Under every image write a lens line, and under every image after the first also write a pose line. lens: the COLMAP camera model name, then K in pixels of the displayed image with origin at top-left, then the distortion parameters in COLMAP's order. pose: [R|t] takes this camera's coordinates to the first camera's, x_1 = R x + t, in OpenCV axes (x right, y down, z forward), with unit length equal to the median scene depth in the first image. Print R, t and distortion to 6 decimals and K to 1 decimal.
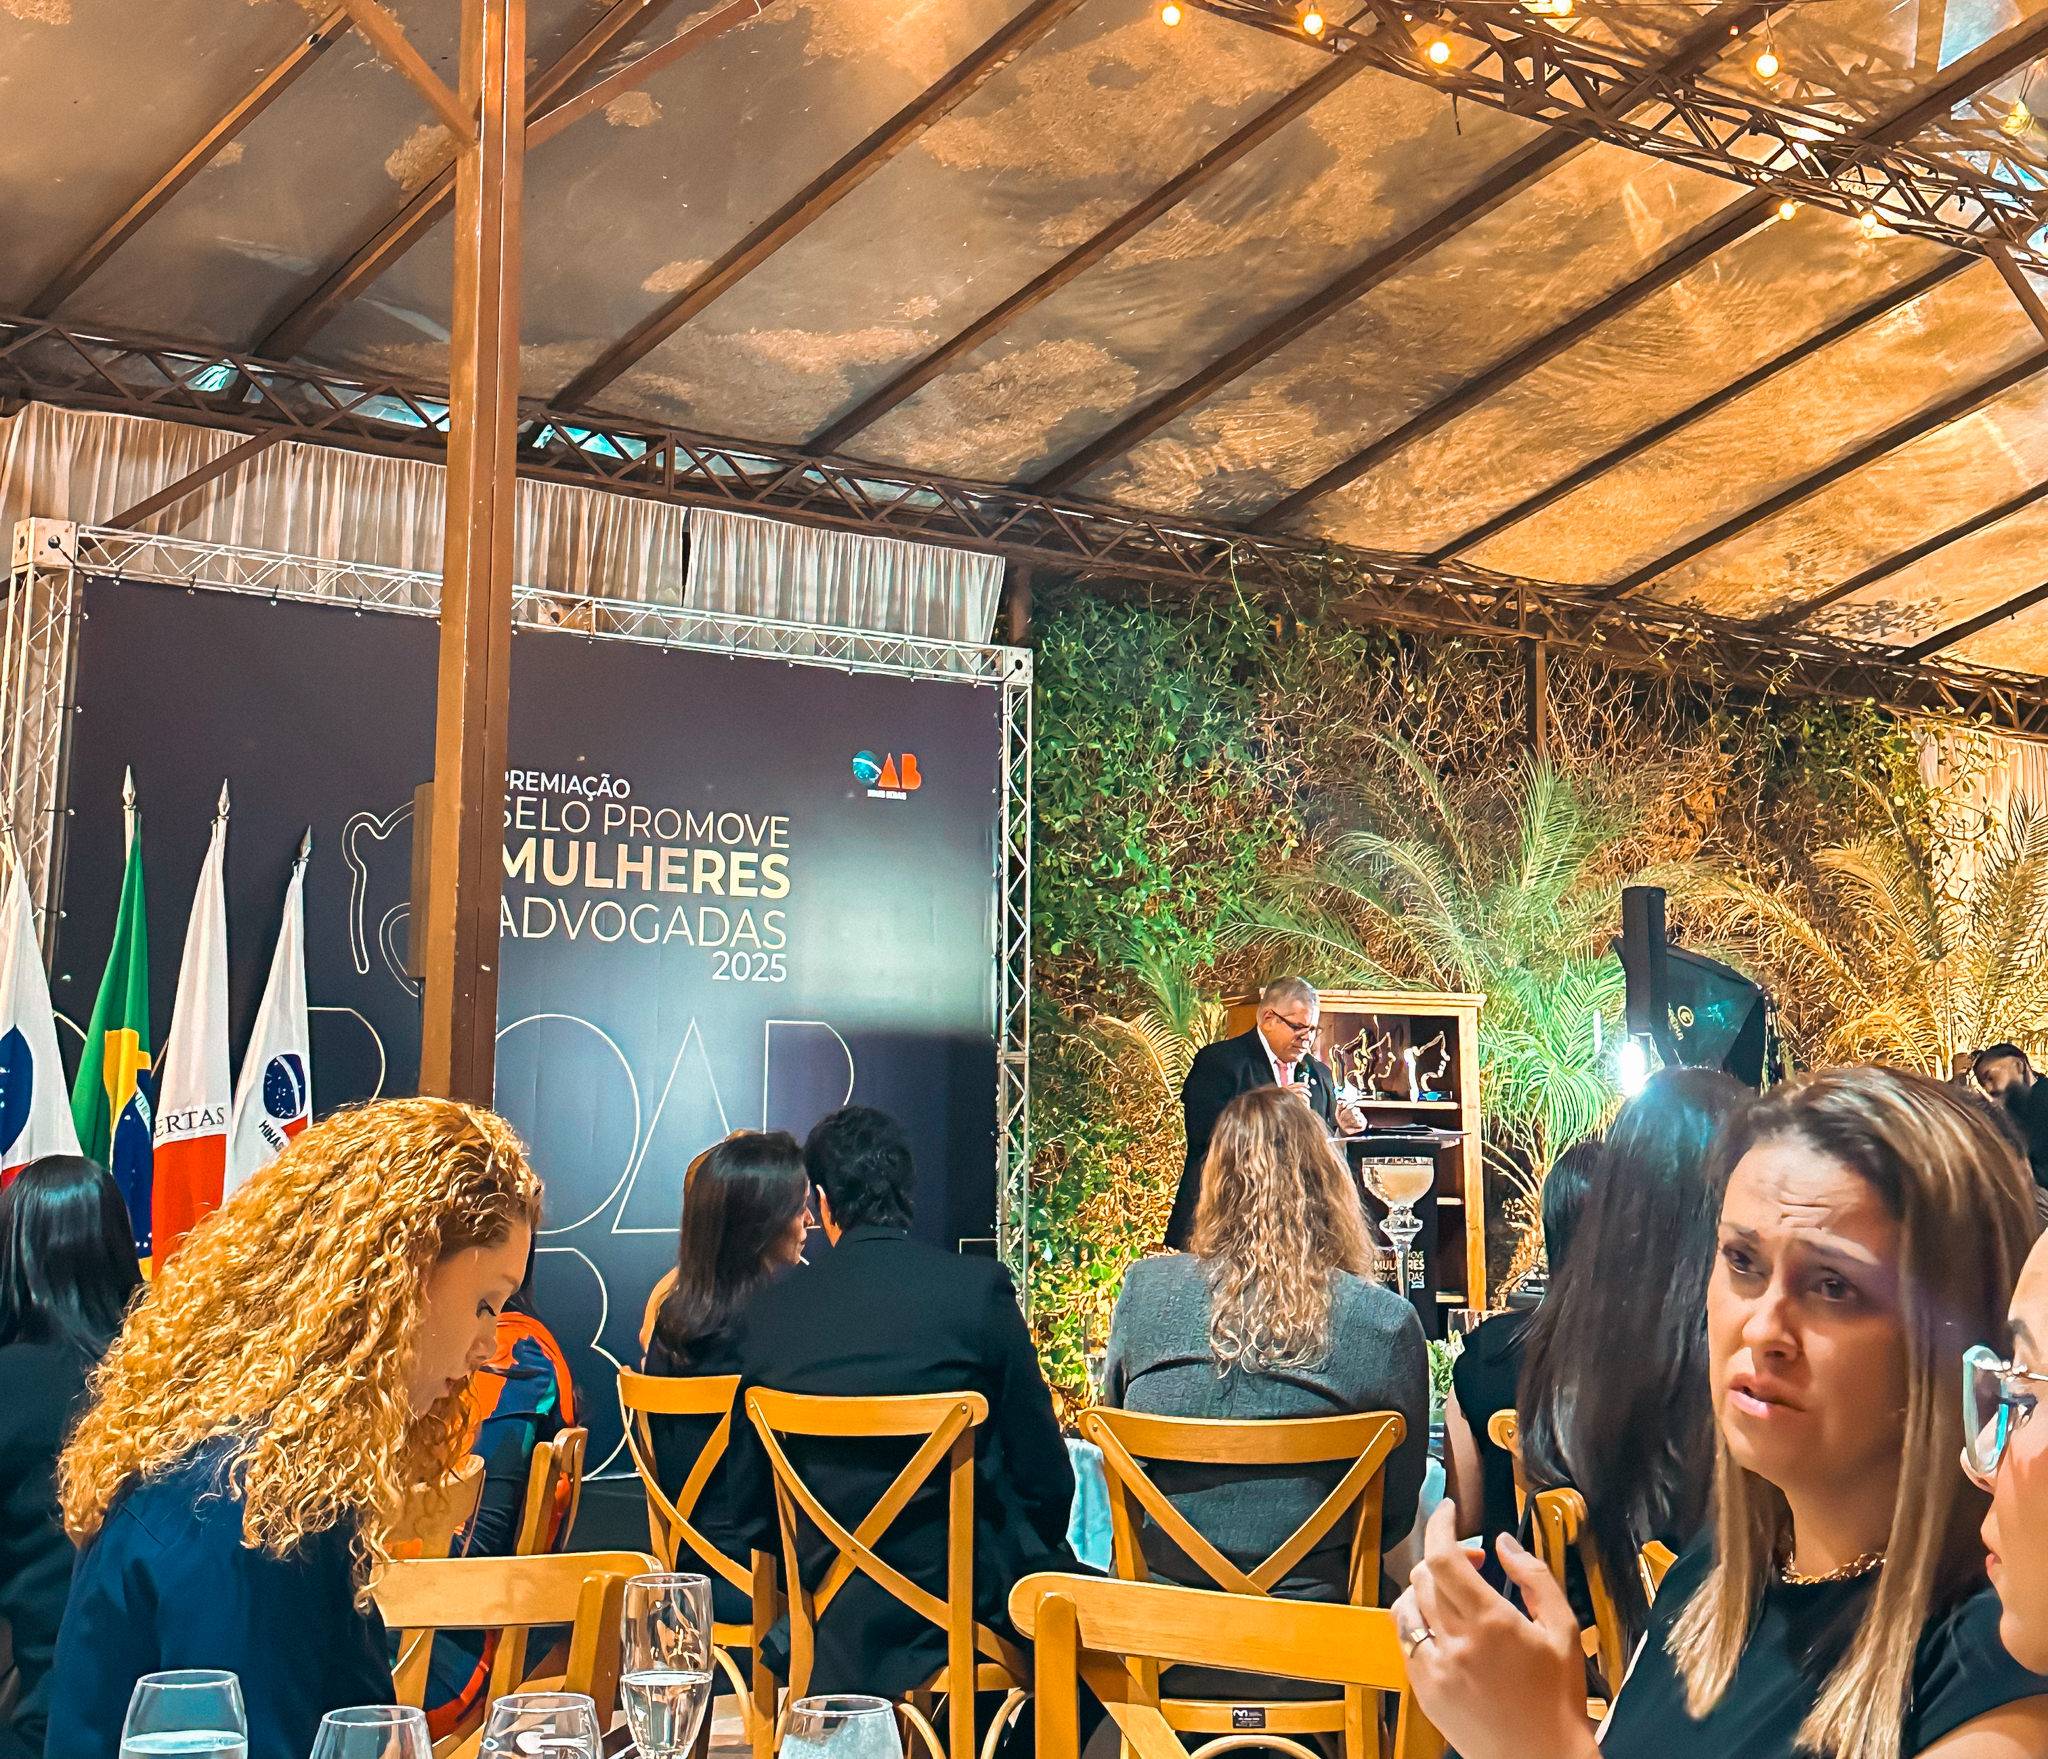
lens RADIAL K [[3230.3, 0, 1022.8], [0, 3230.3, 415.3], [0, 0, 1]] dist [0.122247, 0.210087]
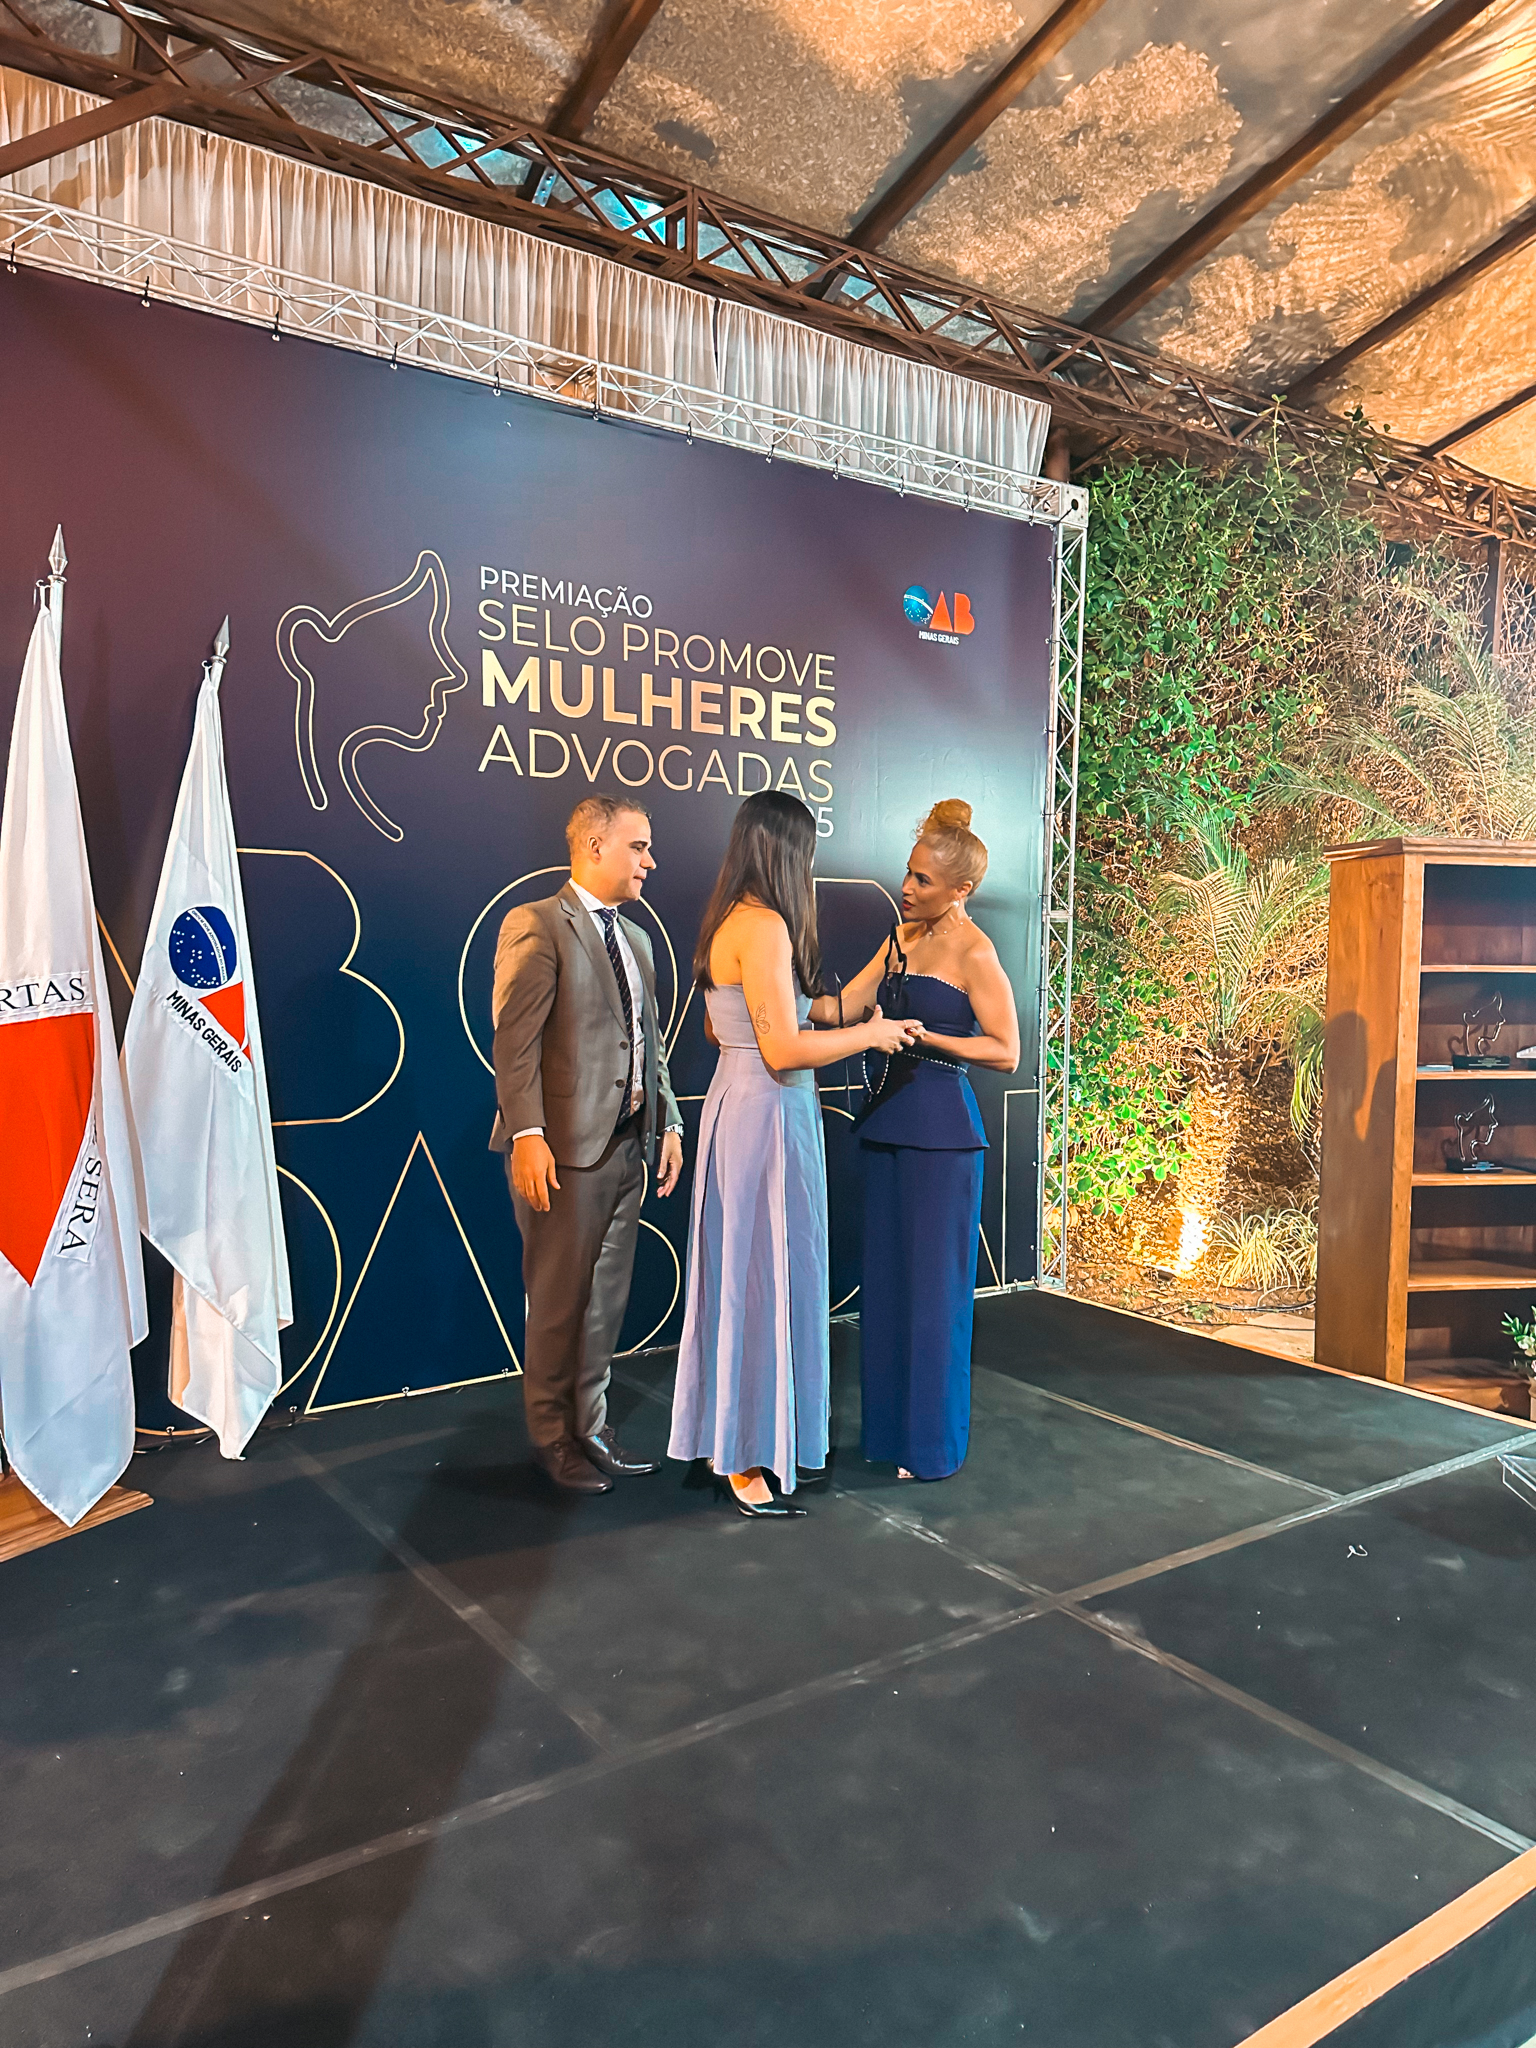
lens RADIAL K [[1434.1, 0, 789.4], [0, 1434.1, 1030.6], [0, 0, 1]] dist [0.069230, -0.053798]
pose [[0.997101, 0.010206, -0.075400, -0.051014], [0.011000, 0.961219, 0.275567, 0.108150], [0.075288, -0.275597, 0.958320, 0.558295]]
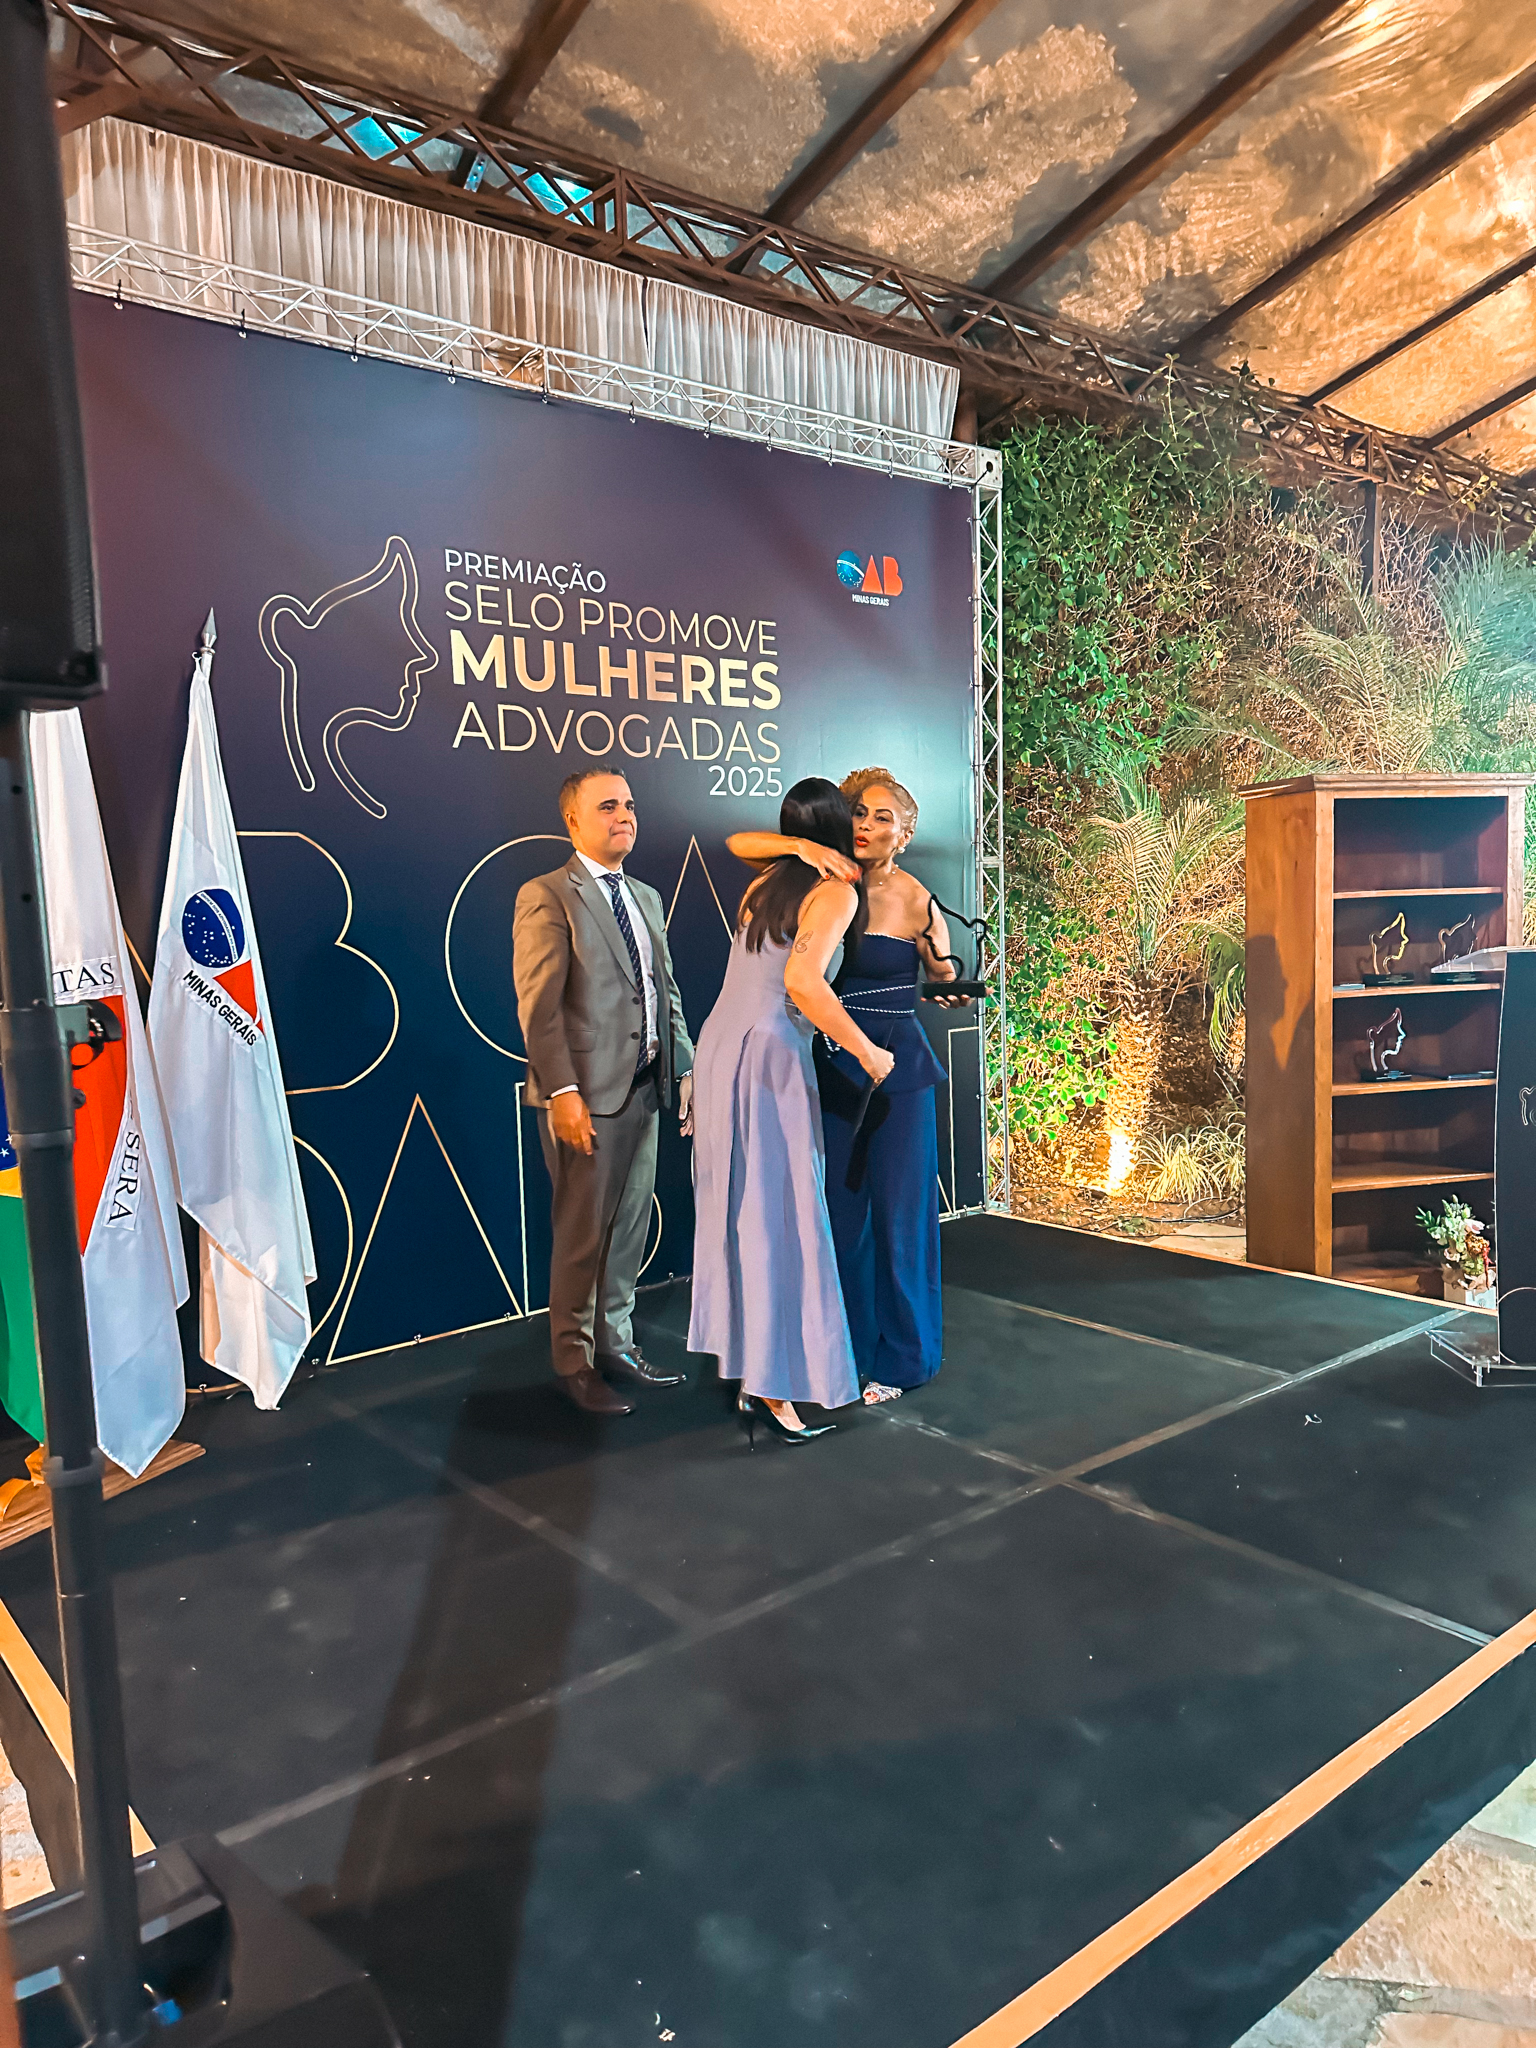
lens RADIAL K [[1433.9, 0, 768.0], [0, 1433.9, 1024.0], [0, 0, 1]] dist [0.073893, -0.057851]
pose [[0.999185, -0.037659, -0.014540, -0.069400], [0.040302, 0.951332, 0.305523, 0.101882], [0.002327, -0.305859, 0.952074, 0.537282]]
